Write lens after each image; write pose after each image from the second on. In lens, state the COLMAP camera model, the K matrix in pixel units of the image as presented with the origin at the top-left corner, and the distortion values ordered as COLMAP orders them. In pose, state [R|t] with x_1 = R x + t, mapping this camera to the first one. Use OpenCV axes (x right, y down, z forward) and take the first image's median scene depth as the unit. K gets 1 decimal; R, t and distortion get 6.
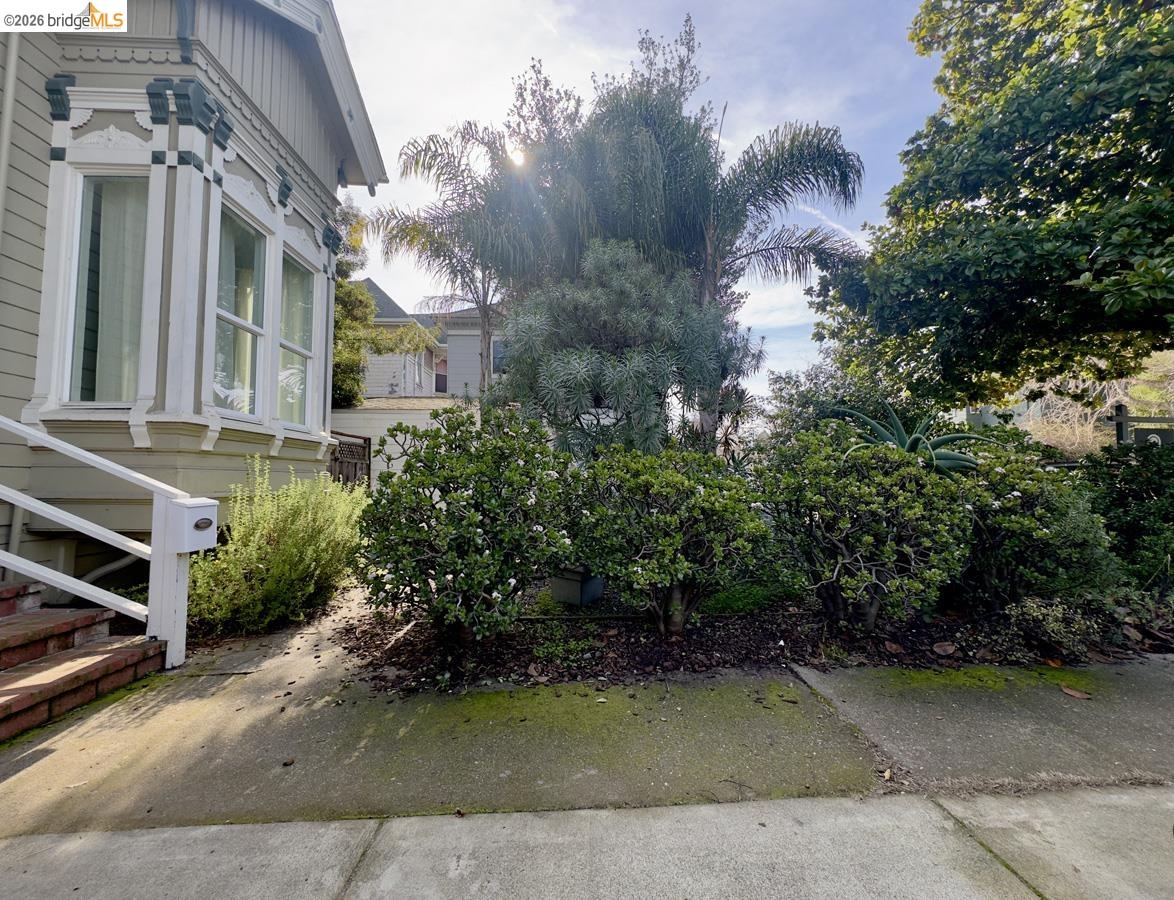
lens RADIAL K [[478.9, 0, 601.1], [0, 478.9, 452.3], [0, 0, 1]] dist [-0.003631, 0.000576]
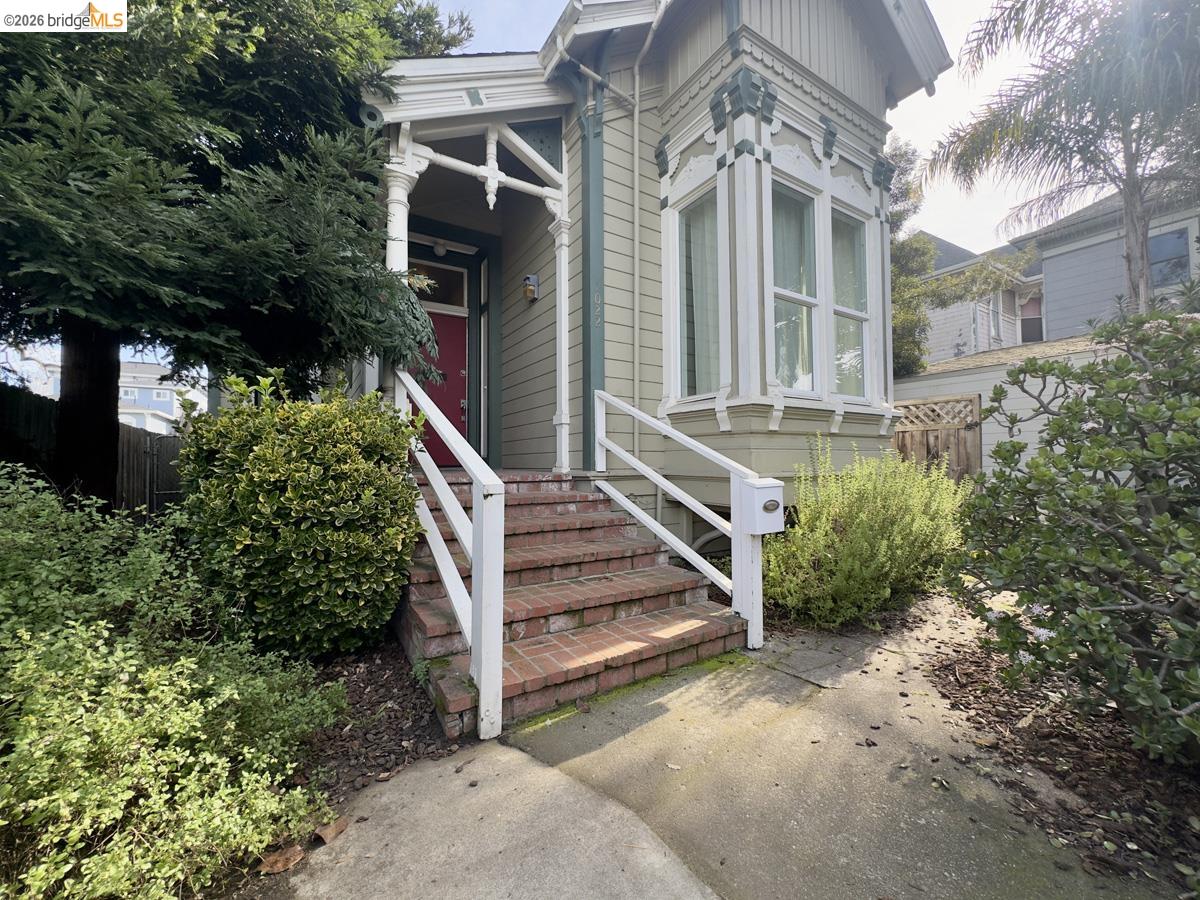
lens RADIAL K [[476.6, 0, 602.8], [0, 476.6, 453.8], [0, 0, 1]] dist [-0.000027, -0.000235]
pose [[0.496281, -0.020424, -0.867922, -0.140107], [0.060470, 0.998108, 0.011089, 0.013214], [0.866053, -0.057986, 0.496577, 0.196847]]
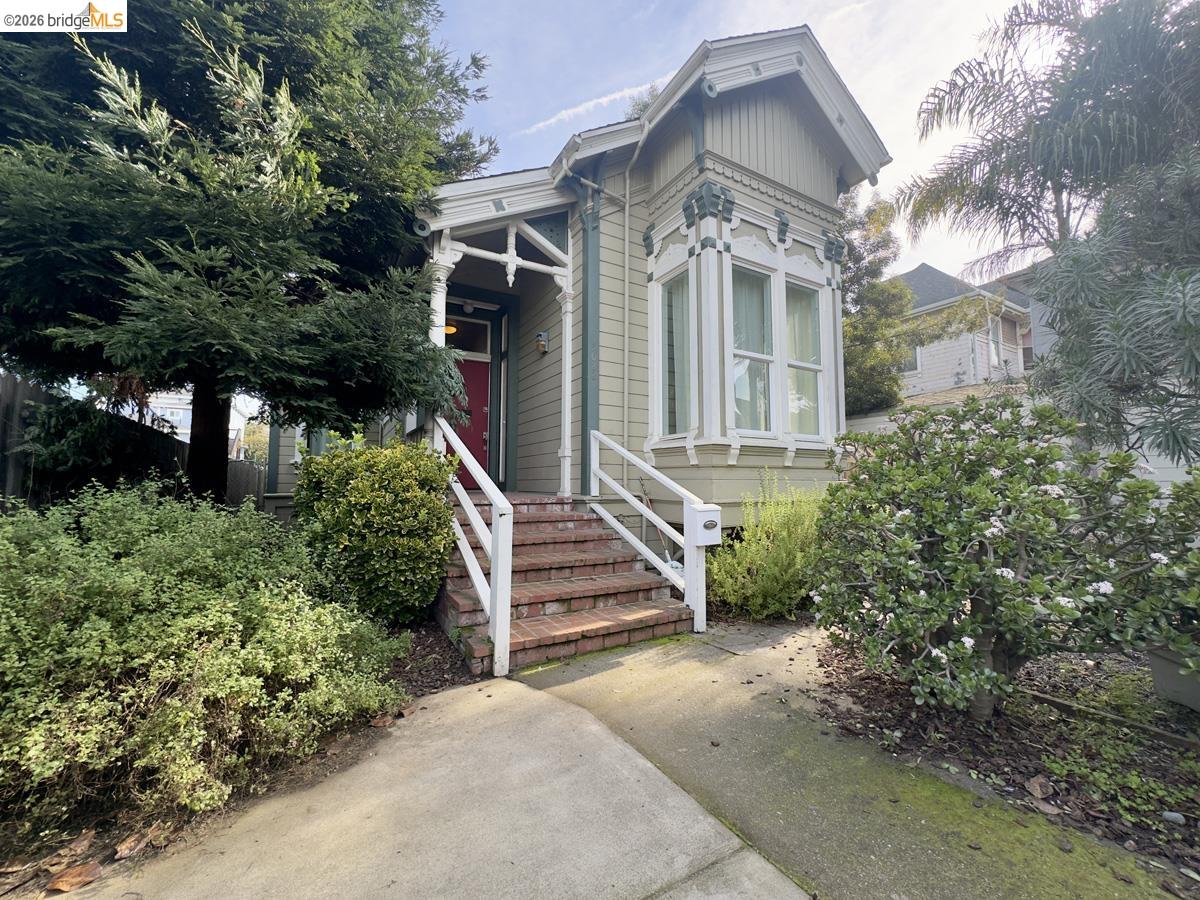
lens RADIAL K [[476.6, 0, 601.5], [0, 476.6, 453.0], [0, 0, 1]] dist [-0.000027, -0.000235]
pose [[0.460386, -0.055161, -0.886003, 0.134265], [0.053019, 0.997994, -0.034583, -0.009849], [0.886134, -0.031053, 0.462387, 0.125426]]
